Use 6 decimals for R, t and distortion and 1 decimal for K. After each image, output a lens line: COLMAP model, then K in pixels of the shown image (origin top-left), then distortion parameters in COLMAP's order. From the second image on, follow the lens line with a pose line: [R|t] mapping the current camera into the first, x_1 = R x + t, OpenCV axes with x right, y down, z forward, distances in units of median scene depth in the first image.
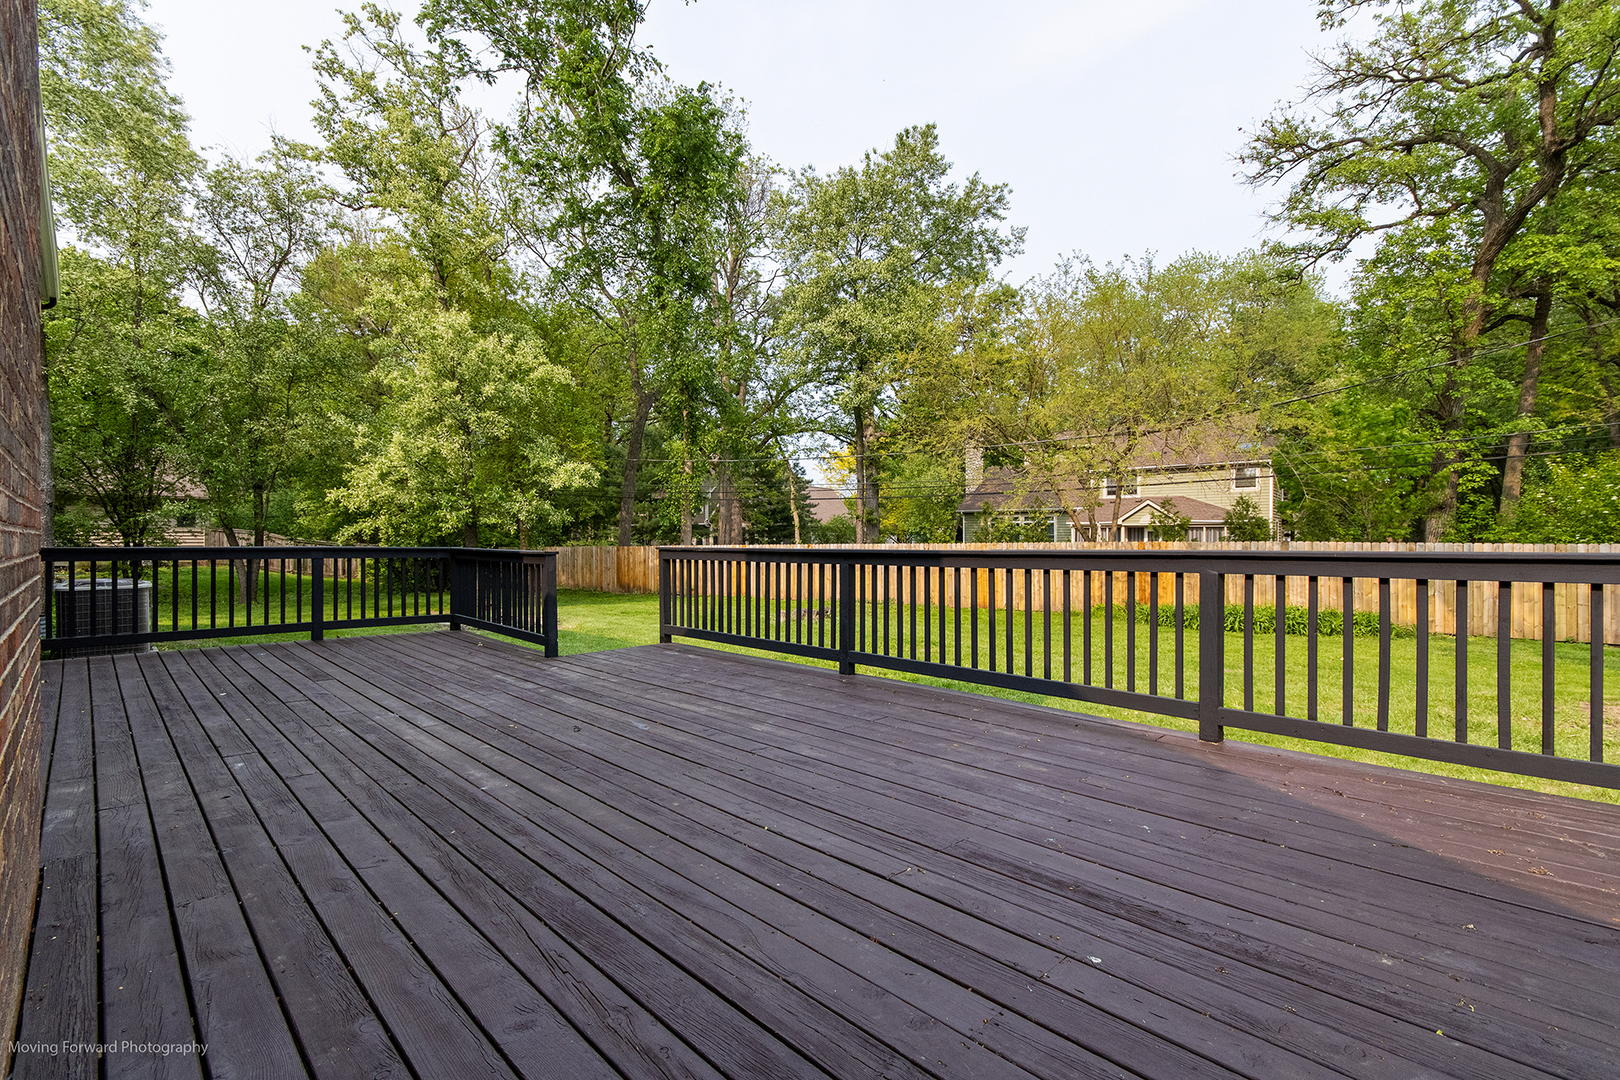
lens RADIAL K [[754.7, 0, 805.3], [0, 754.7, 543.5], [0, 0, 1]] dist [0.002436, 0.000100]
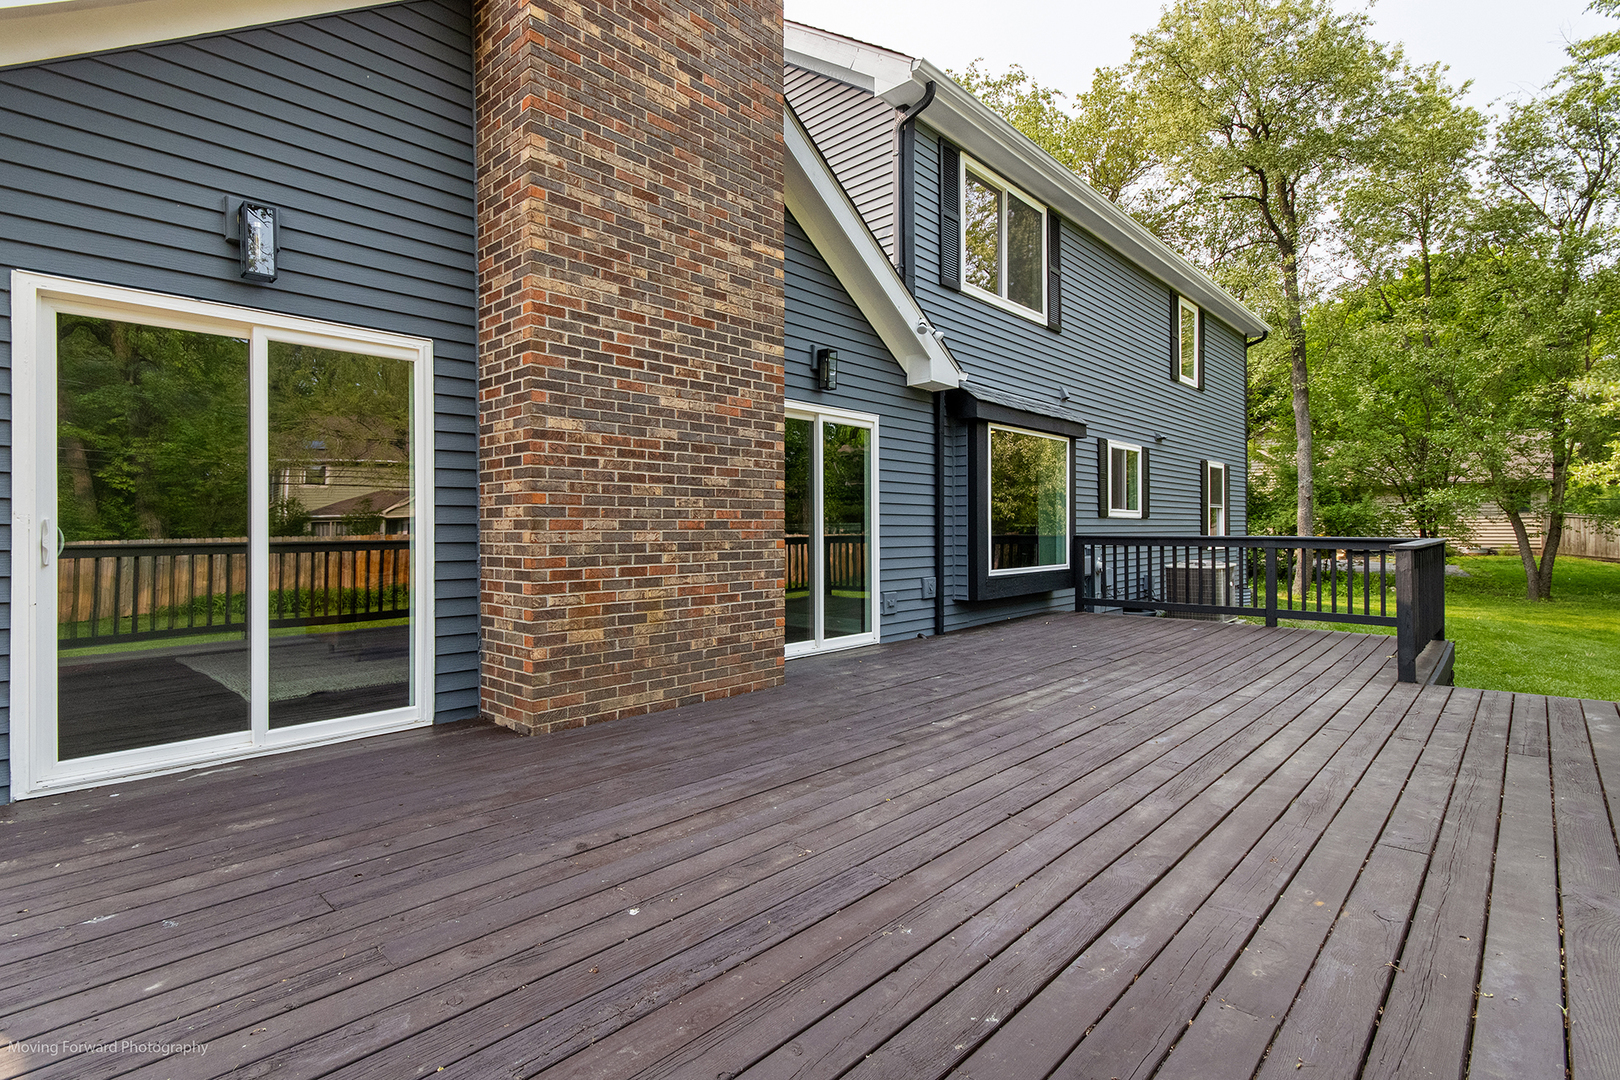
lens RADIAL K [[754.7, 0, 773.3], [0, 754.7, 526.7], [0, 0, 1]] dist [0.002436, 0.000100]
pose [[0.025797, -0.006899, -0.999643, 0.323423], [0.003977, 0.999969, -0.006799, -0.003159], [0.999659, -0.003800, 0.025823, 0.253319]]
